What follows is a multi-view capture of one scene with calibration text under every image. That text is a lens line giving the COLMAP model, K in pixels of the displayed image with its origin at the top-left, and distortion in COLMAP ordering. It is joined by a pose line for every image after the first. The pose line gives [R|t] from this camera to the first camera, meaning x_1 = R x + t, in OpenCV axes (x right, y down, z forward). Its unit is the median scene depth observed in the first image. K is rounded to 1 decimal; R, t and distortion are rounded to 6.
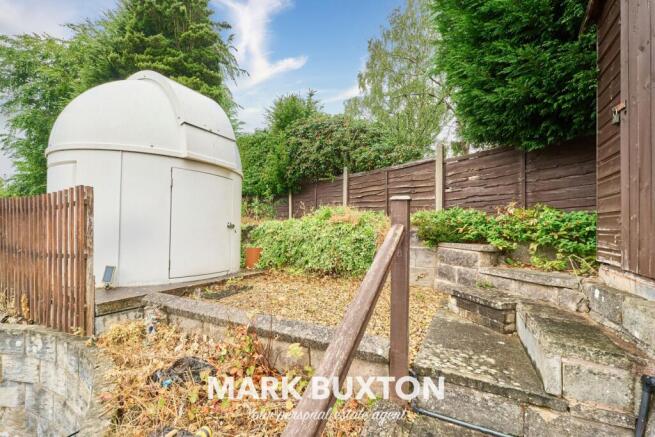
lens RADIAL K [[270.1, 0, 328.2], [0, 270.1, 228.7], [0, 0, 1]] dist [0.003702, -0.001347]
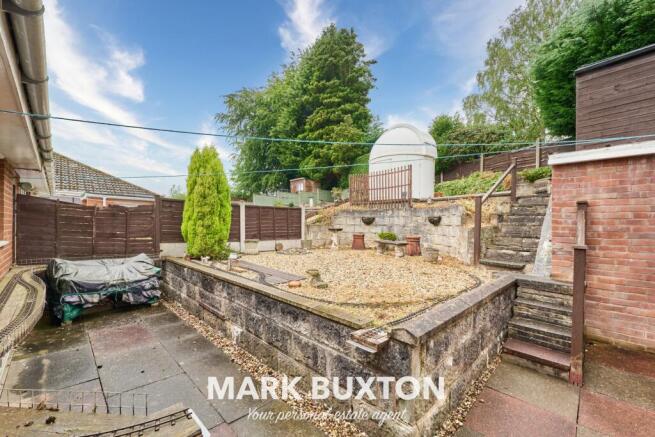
lens RADIAL K [[270.1, 0, 326.6], [0, 270.1, 226.0], [0, 0, 1]] dist [0.003702, -0.001347]
pose [[0.934748, 0.007343, -0.355236, -0.296066], [-0.004305, 0.999947, 0.009343, 0.279748], [0.355286, -0.007204, 0.934730, -1.229469]]
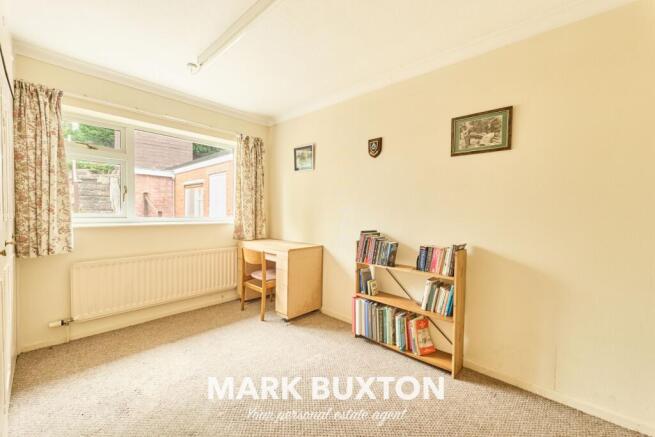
lens RADIAL K [[270.1, 0, 324.1], [0, 270.1, 217.7], [0, 0, 1]] dist [0.003702, -0.001347]
pose [[0.318884, -0.026337, 0.947428, -1.069745], [-0.019565, 0.999218, 0.034362, 0.291255], [-0.947592, -0.029494, 0.318119, -1.801862]]
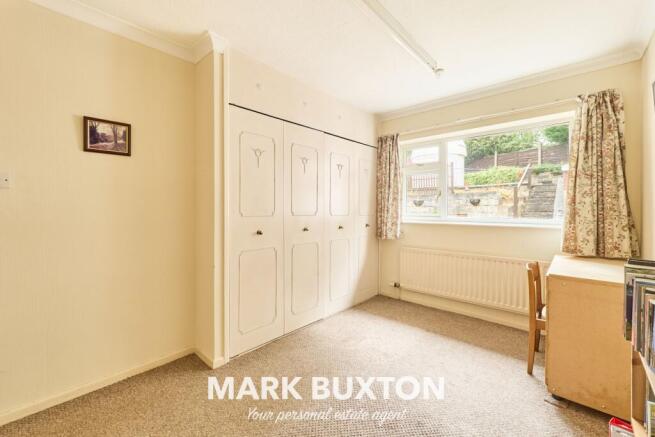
lens RADIAL K [[270.1, 0, 329.4], [0, 270.1, 208.9], [0, 0, 1]] dist [0.003702, -0.001347]
pose [[0.953229, -0.005545, -0.302198, -0.696513], [0.007479, 0.999958, 0.005245, 0.293236], [0.302157, -0.007260, 0.953231, -1.969763]]
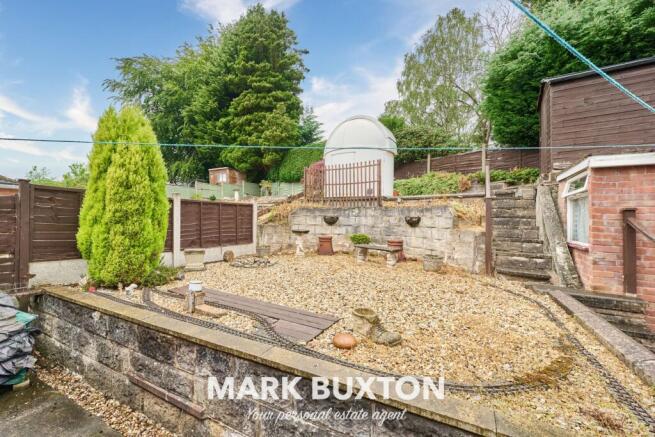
lens RADIAL K [[270.3, 0, 325.9], [0, 270.3, 216.1], [0, 0, 1]] dist [0.000699, -0.000590]
pose [[0.998989, 0.007437, -0.044345, -0.628421], [-0.007796, 0.999938, -0.007939, 0.249675], [0.044283, 0.008277, 0.998985, -1.026006]]
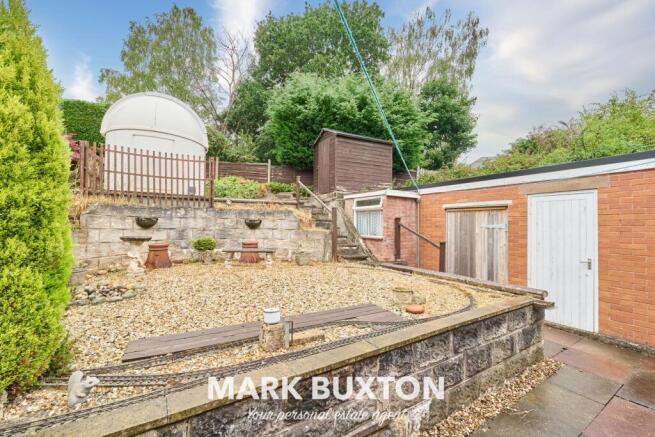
lens RADIAL K [[270.1, 0, 323.5], [0, 270.1, 221.0], [0, 0, 1]] dist [0.003702, -0.001347]
pose [[0.552185, 0.011607, 0.833641, -1.222135], [-0.014041, 0.999891, -0.004621, 0.248193], [-0.833603, -0.009153, 0.552287, -0.771833]]
